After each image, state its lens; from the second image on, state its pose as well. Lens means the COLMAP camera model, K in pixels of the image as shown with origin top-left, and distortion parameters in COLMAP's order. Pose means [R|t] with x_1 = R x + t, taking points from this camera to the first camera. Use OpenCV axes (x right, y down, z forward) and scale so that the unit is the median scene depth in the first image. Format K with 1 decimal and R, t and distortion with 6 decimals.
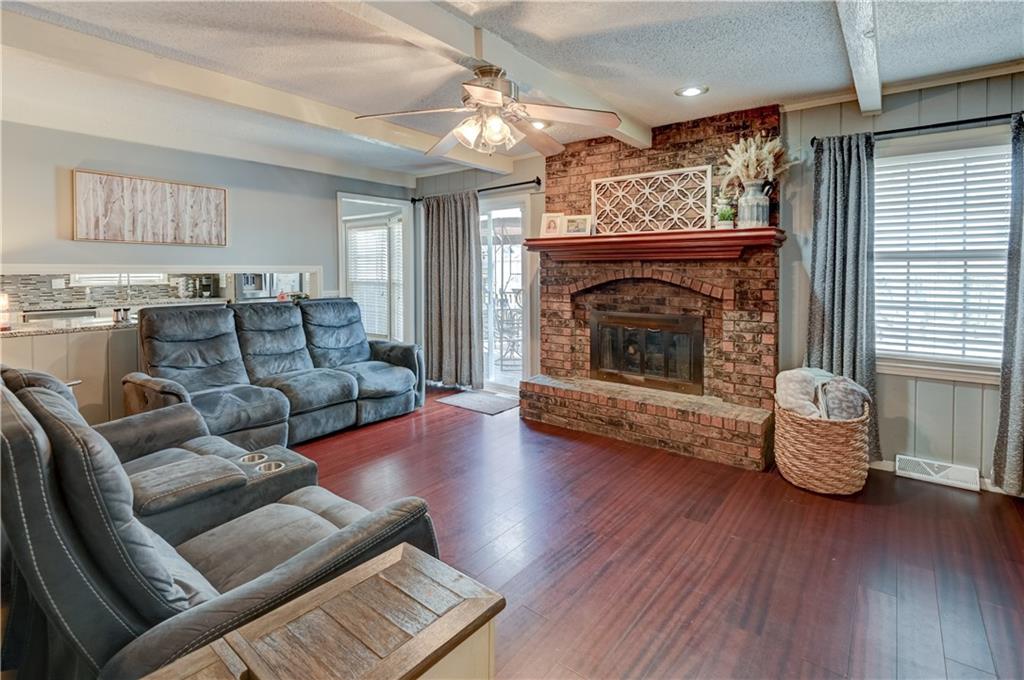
lens RADIAL K [[492.1, 0, 503.3], [0, 492.1, 290.1], [0, 0, 1]] dist [0.006989, -0.005460]
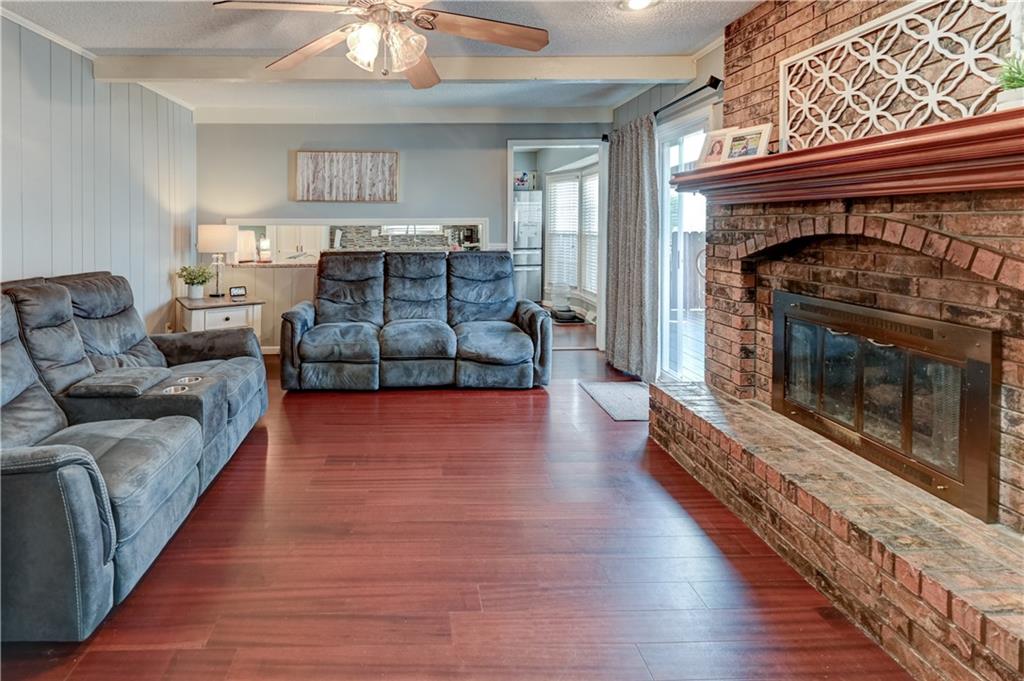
lens RADIAL K [[492.1, 0, 426.7], [0, 492.1, 238.5], [0, 0, 1]] dist [0.006989, -0.005460]
pose [[0.636752, 0.021418, -0.770771, 0.418385], [-0.028323, 0.999589, 0.004377, -0.011585], [0.770548, 0.019044, 0.637097, 0.373925]]
